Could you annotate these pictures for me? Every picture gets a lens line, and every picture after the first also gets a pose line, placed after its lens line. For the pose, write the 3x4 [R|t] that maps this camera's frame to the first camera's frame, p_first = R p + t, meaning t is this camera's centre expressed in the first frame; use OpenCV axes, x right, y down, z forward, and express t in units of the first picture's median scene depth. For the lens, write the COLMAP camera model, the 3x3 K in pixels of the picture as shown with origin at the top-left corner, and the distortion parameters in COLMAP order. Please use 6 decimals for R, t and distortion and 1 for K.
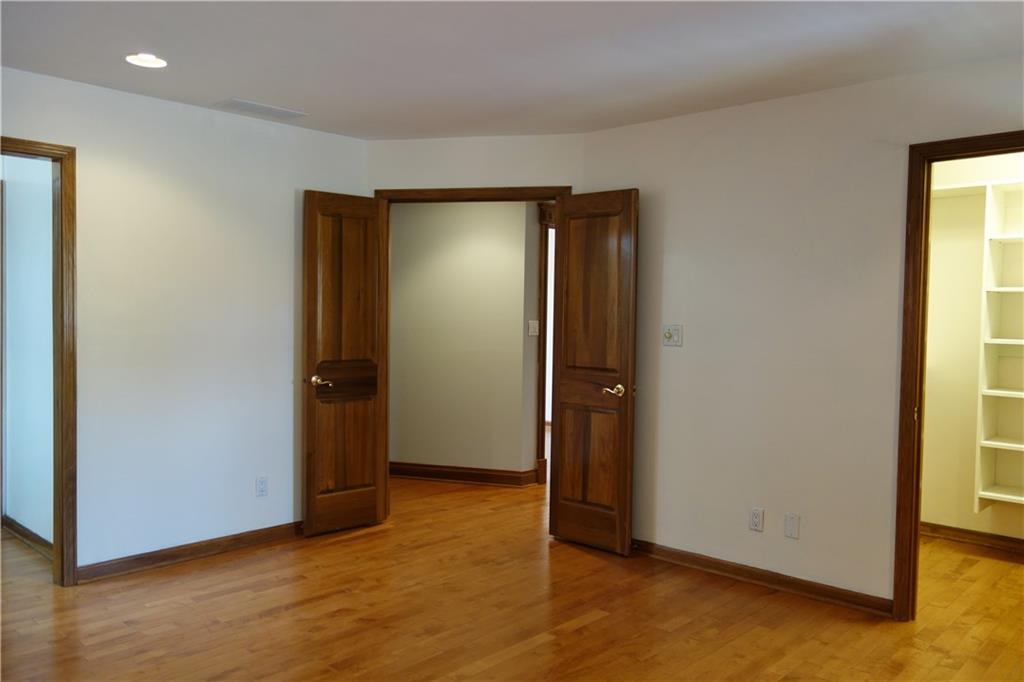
lens RADIAL K [[806.8, 0, 512.0], [0, 806.8, 341.0], [0, 0, 1]] dist [0.006194, -0.008194]
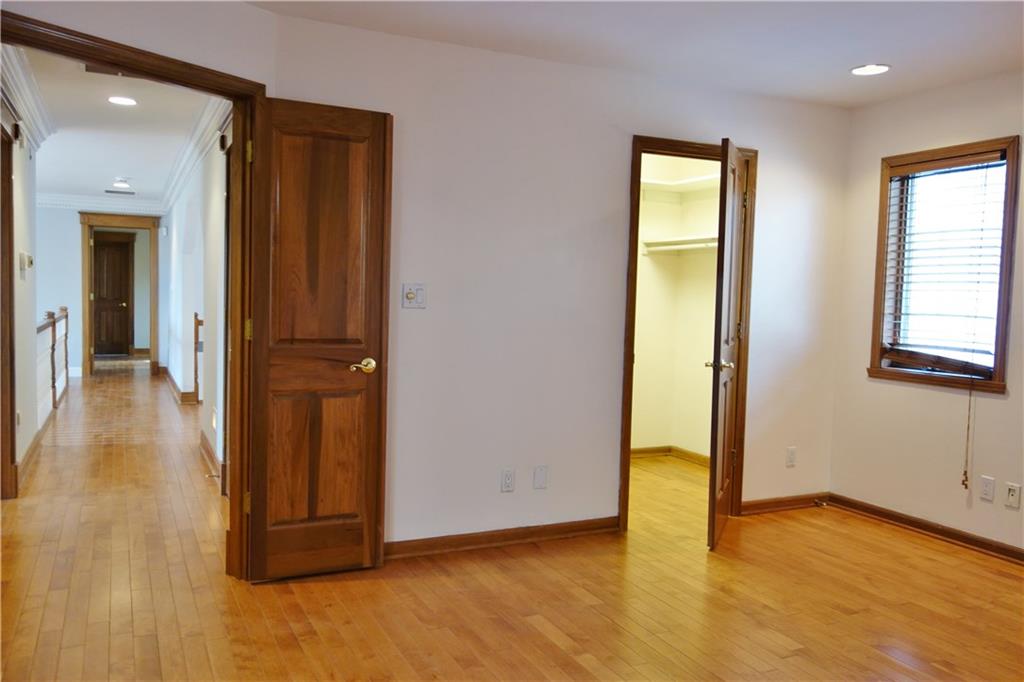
lens RADIAL K [[806.8, 0, 512.0], [0, 806.8, 341.0], [0, 0, 1]] dist [0.006194, -0.008194]
pose [[0.359395, -0.056680, 0.931463, -0.552258], [0.010214, 0.998333, 0.056808, -0.006543], [-0.933130, -0.010902, 0.359374, 0.577129]]
